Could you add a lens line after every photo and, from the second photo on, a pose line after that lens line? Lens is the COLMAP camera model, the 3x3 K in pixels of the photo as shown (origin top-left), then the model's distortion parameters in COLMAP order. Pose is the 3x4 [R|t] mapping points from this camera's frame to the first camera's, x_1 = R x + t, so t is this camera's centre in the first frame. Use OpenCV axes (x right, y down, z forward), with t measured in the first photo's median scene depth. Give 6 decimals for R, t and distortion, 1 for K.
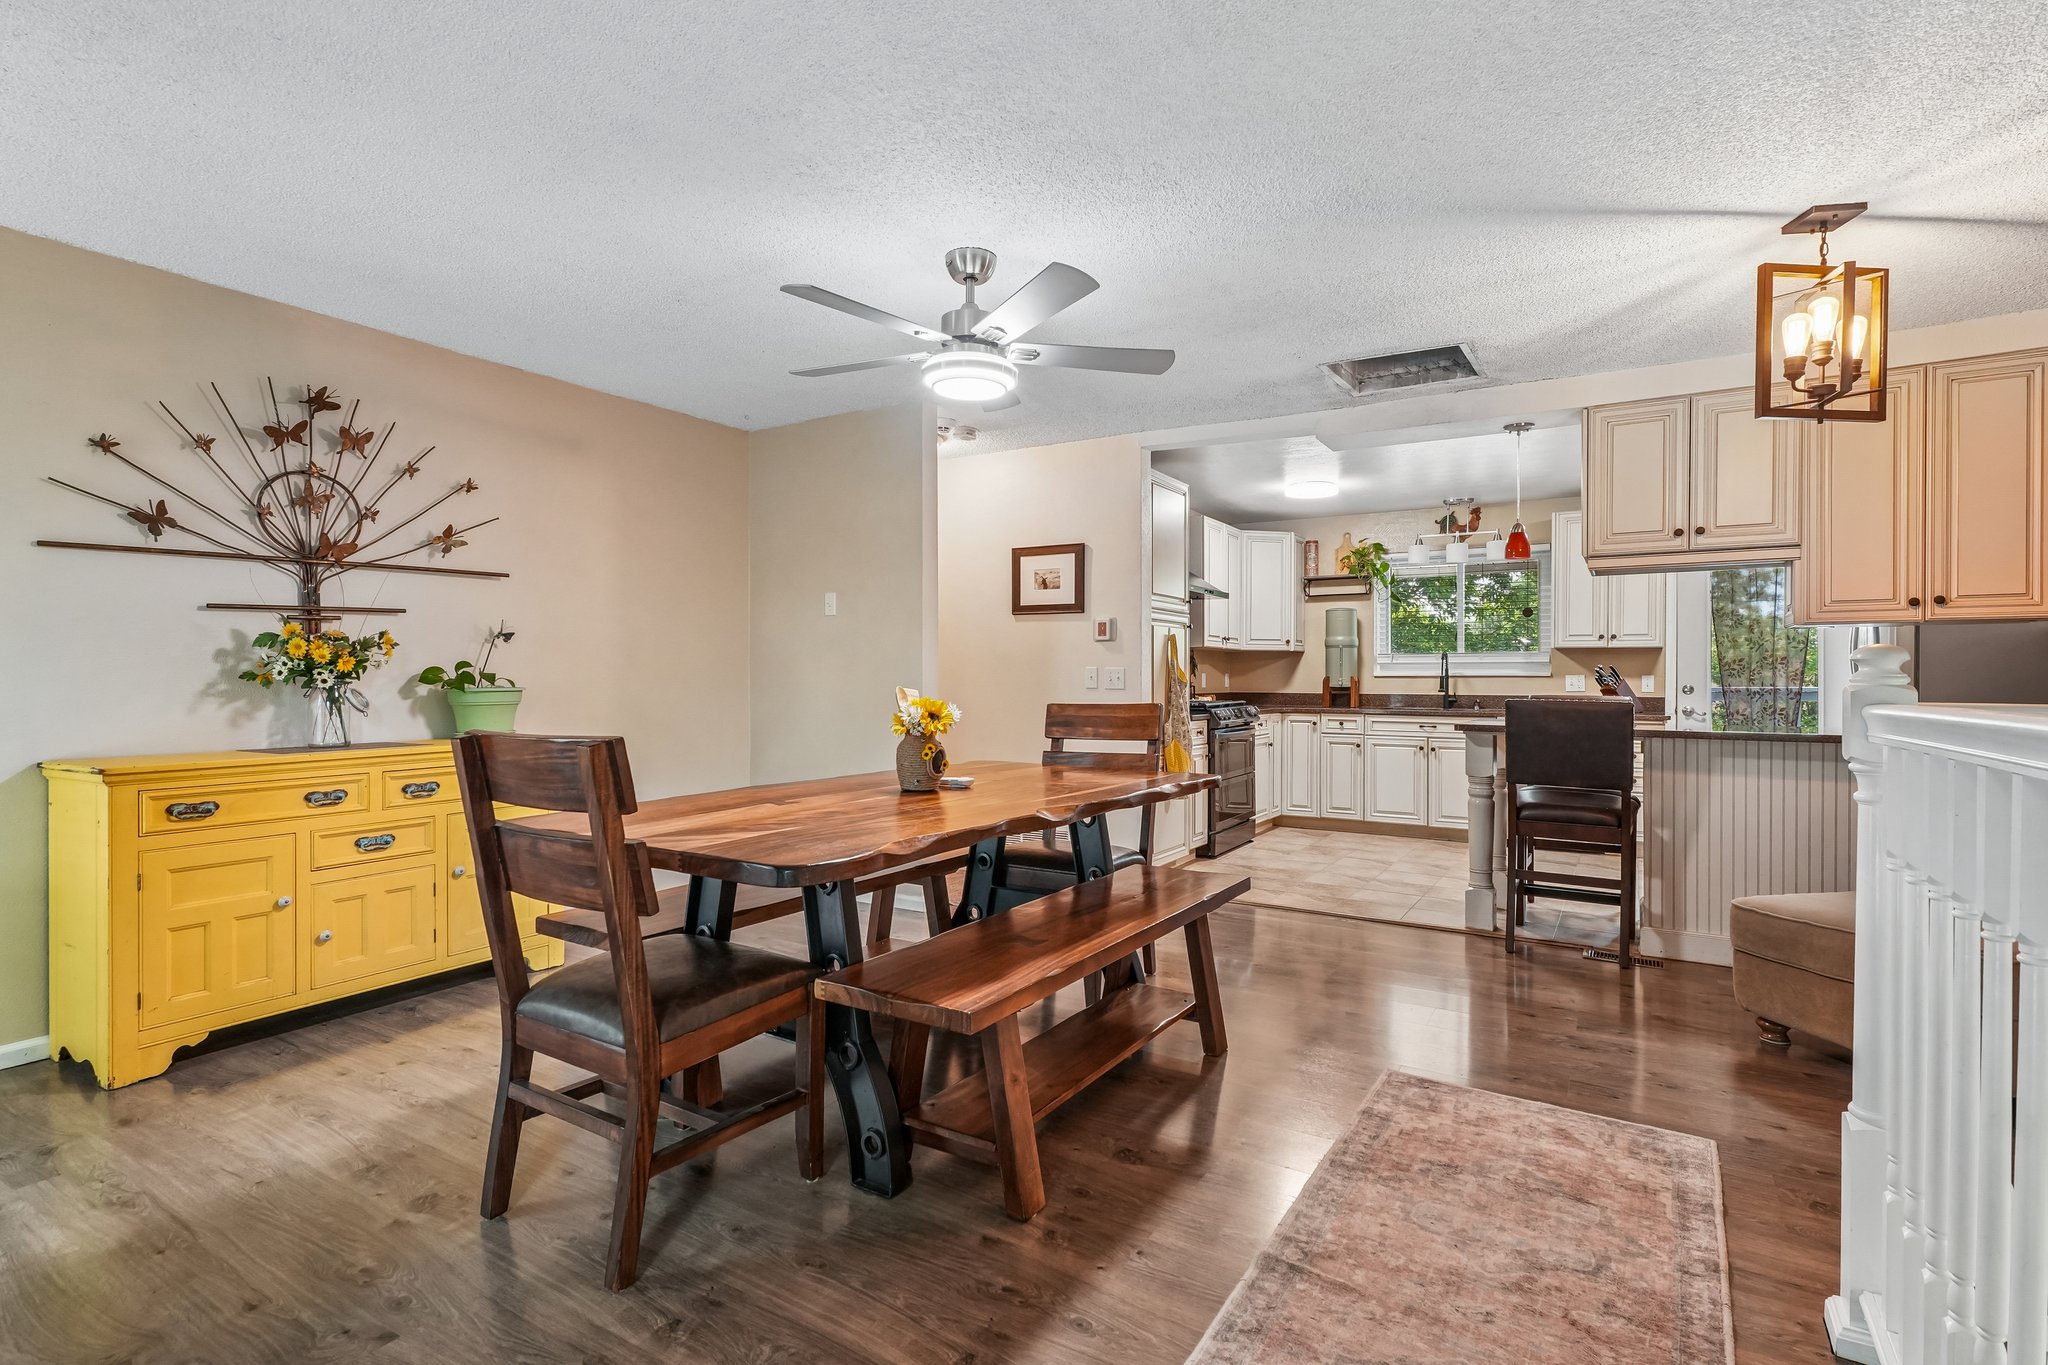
lens RADIAL K [[989.3, 0, 1031.1], [0, 989.3, 675.9], [0, 0, 1]] dist [0.017842, -0.002454]
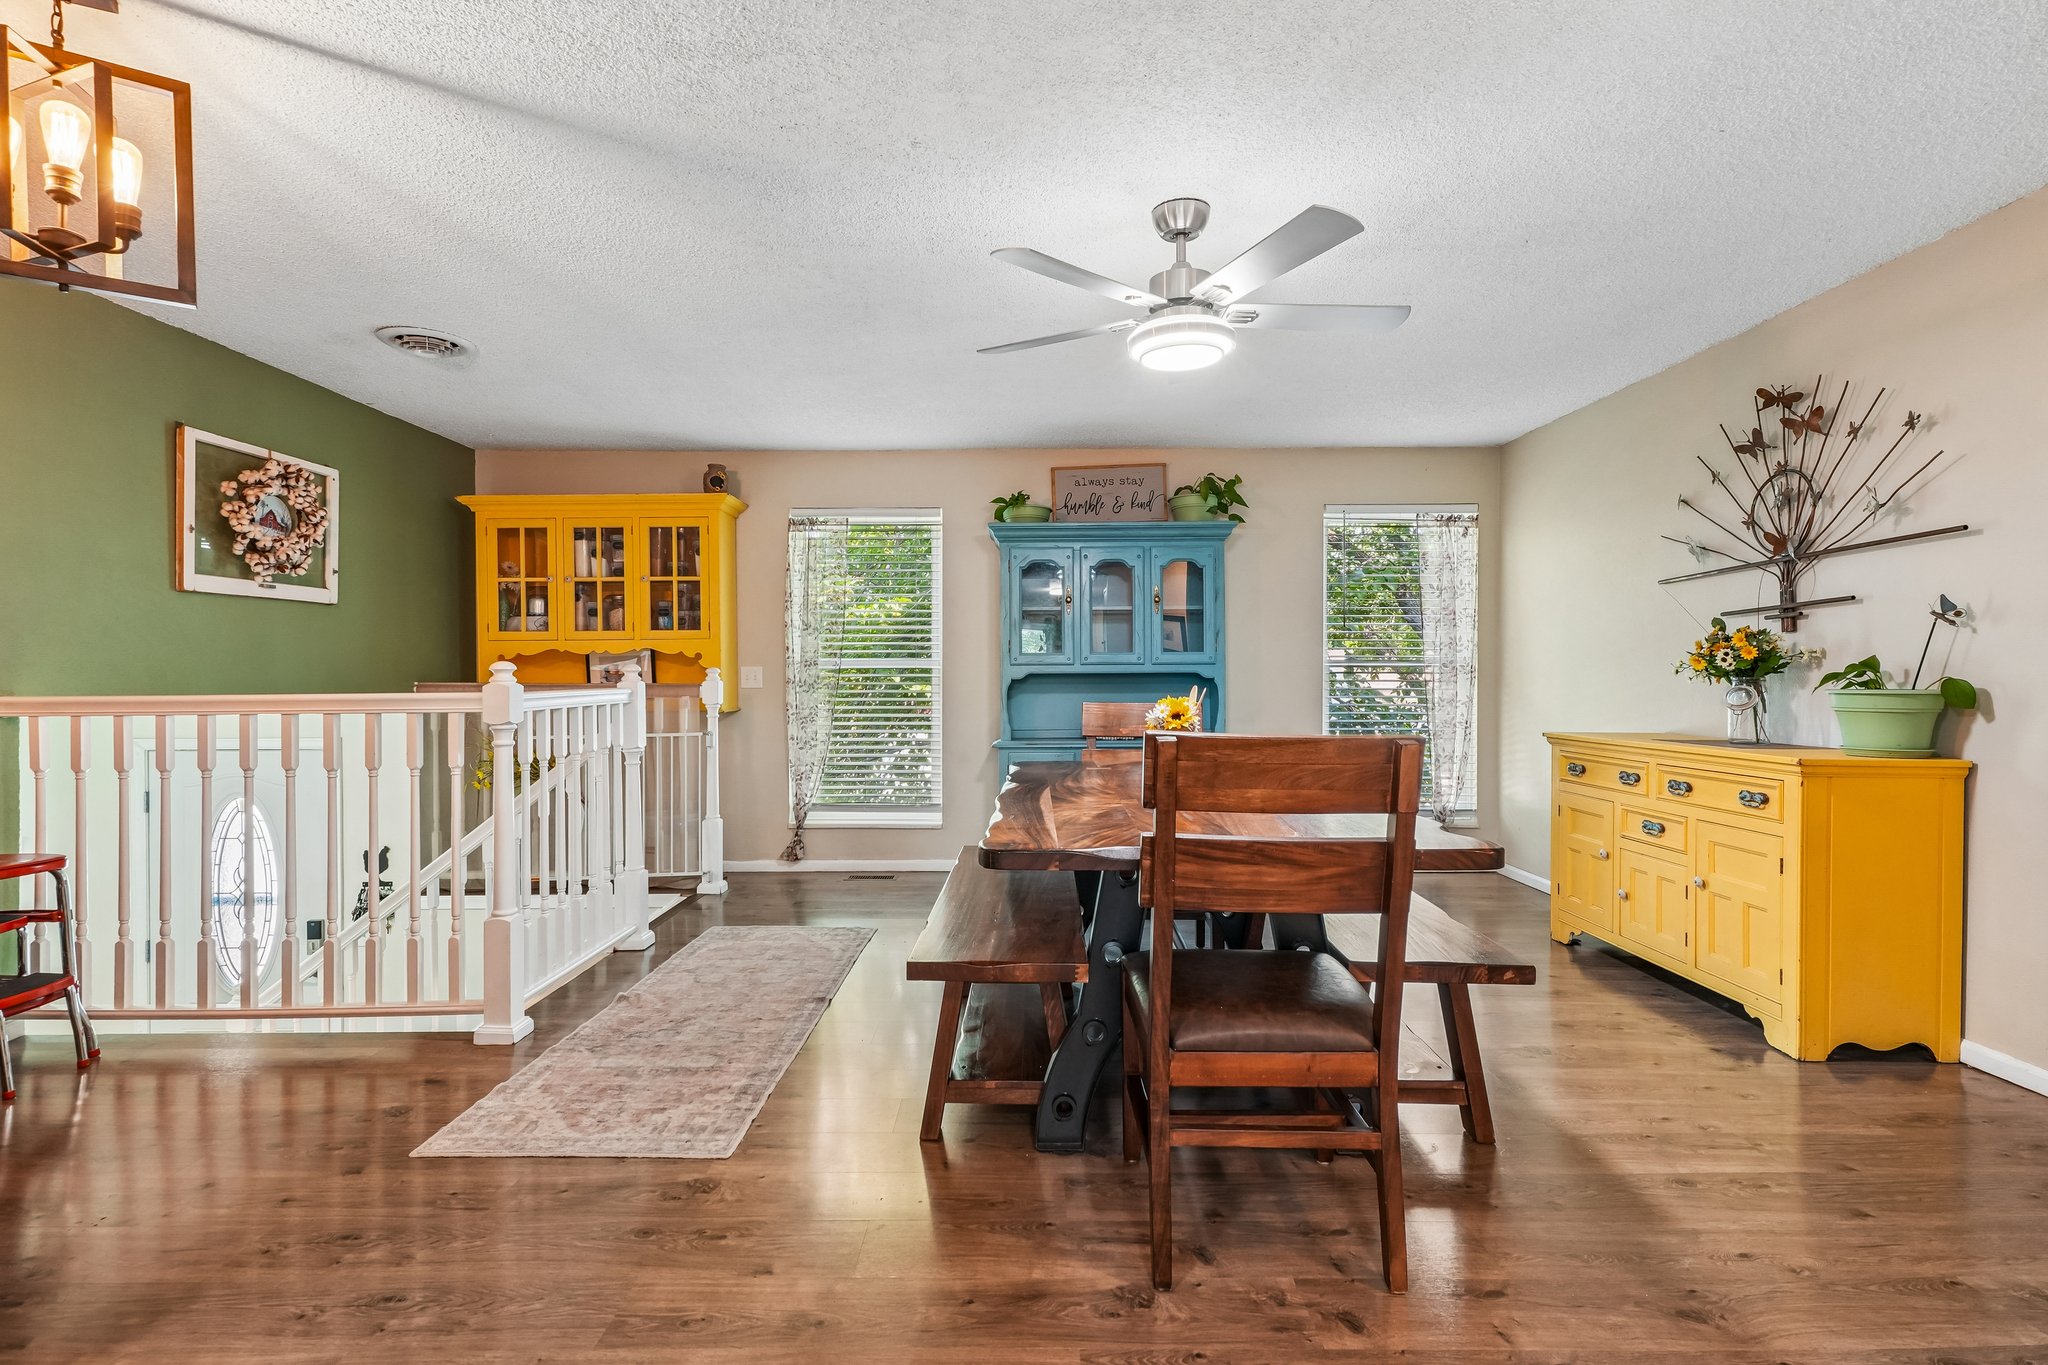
lens RADIAL K [[989.3, 0, 1023.0], [0, 989.3, 680.2], [0, 0, 1]] dist [0.017842, -0.002454]
pose [[-0.852343, 0.004372, -0.522964, 0.403240], [0.001153, 0.999978, 0.006482, -0.000224], [0.522981, 0.004922, -0.852330, 1.284806]]
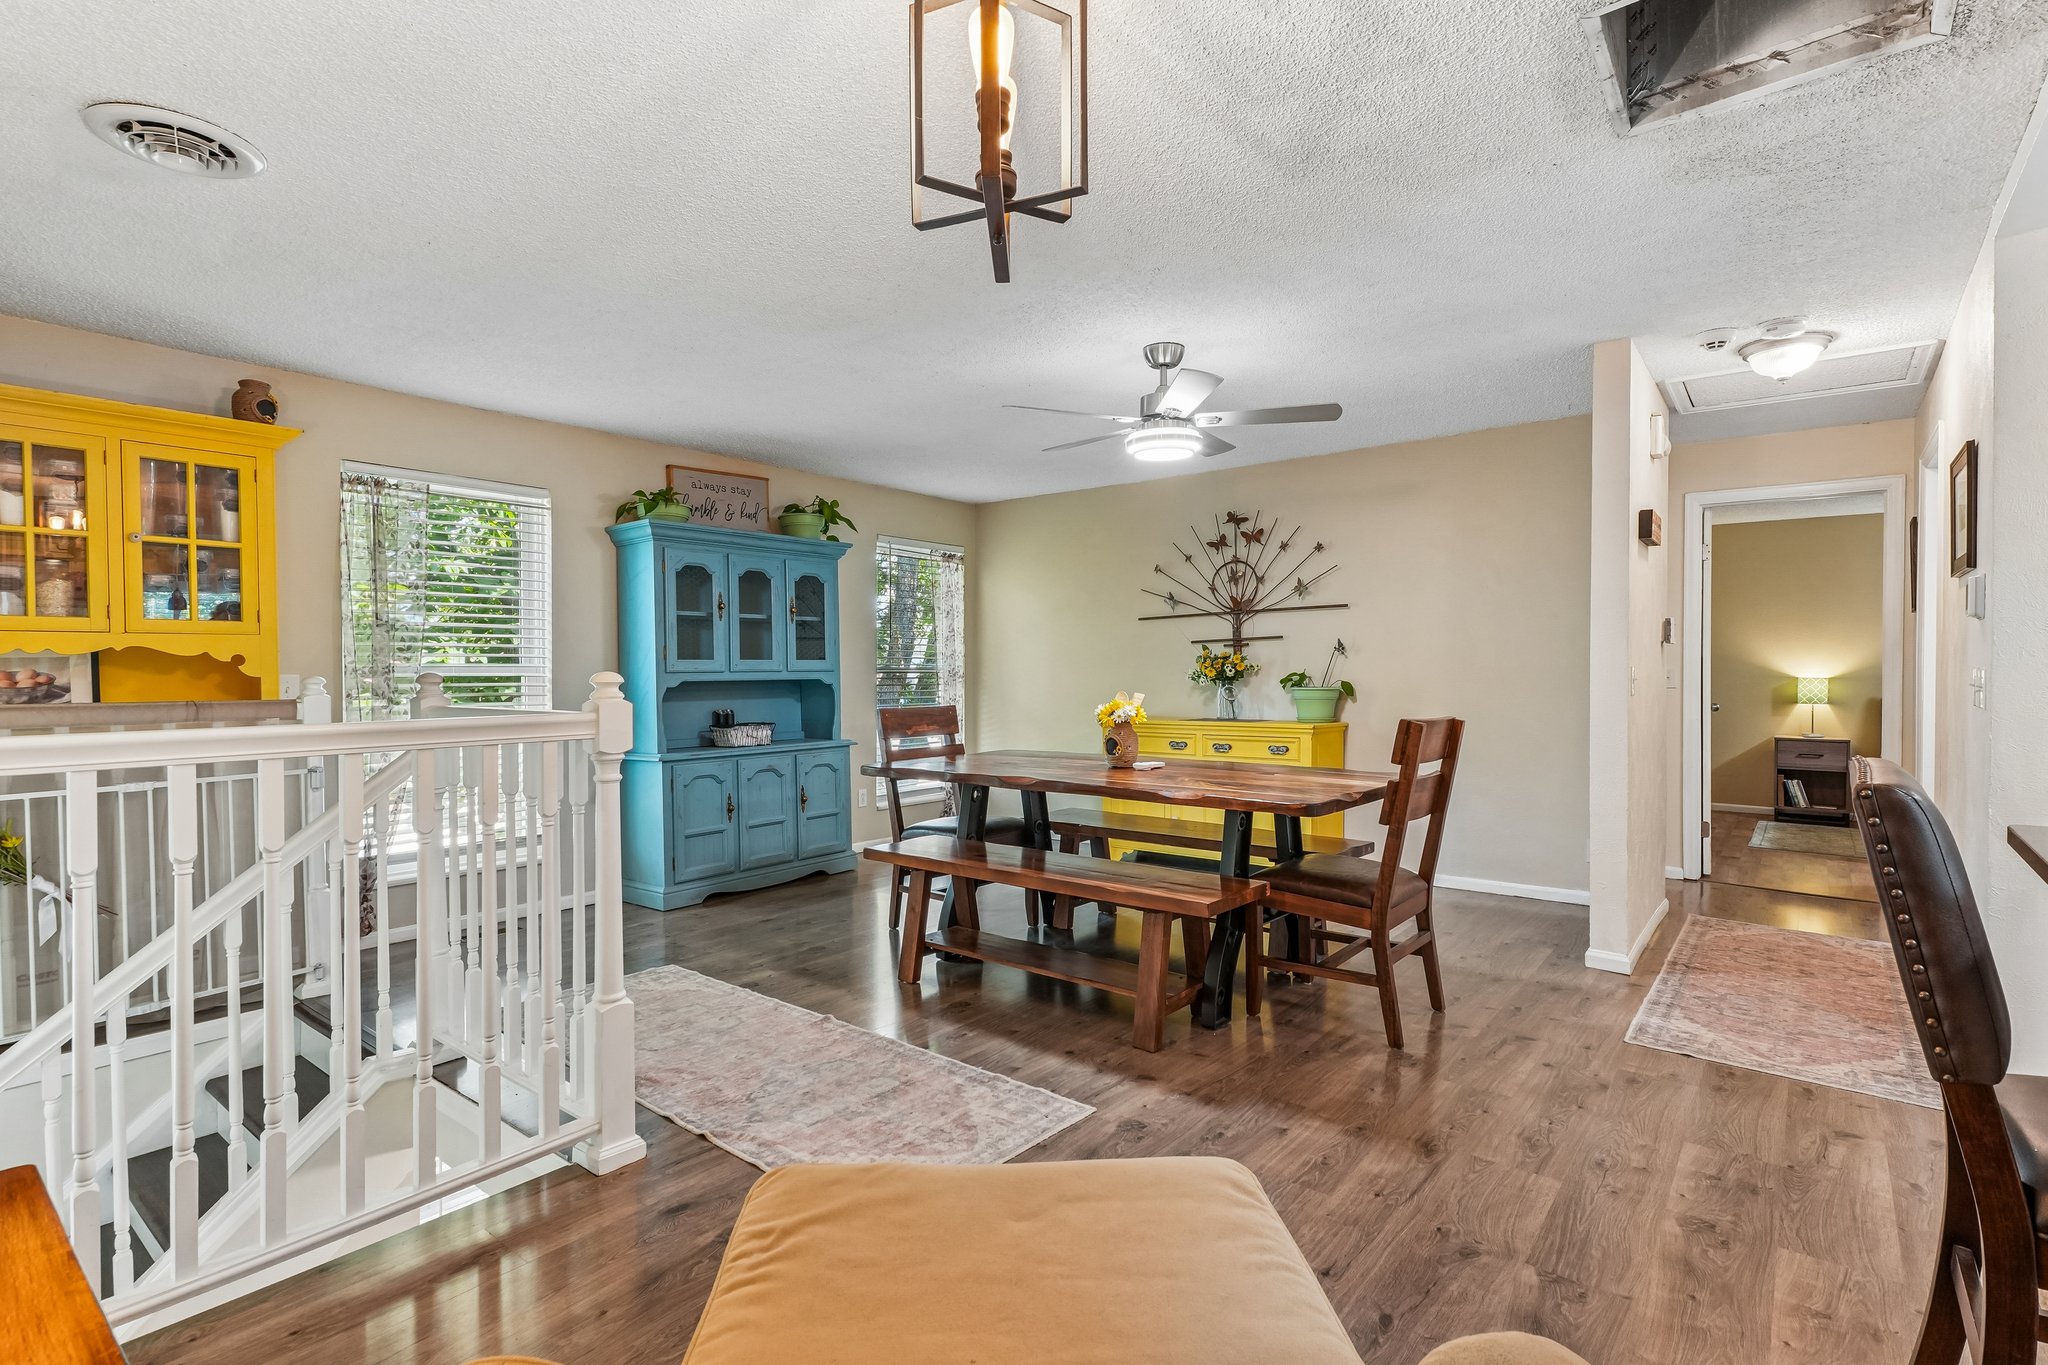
lens RADIAL K [[989.3, 0, 1016.4], [0, 989.3, 677.1], [0, 0, 1]] dist [0.017842, -0.002454]
pose [[-0.122164, 0.004219, -0.992501, 0.906816], [0.003835, 0.999986, 0.003778, -0.009131], [0.992503, -0.003344, -0.122178, 0.733563]]
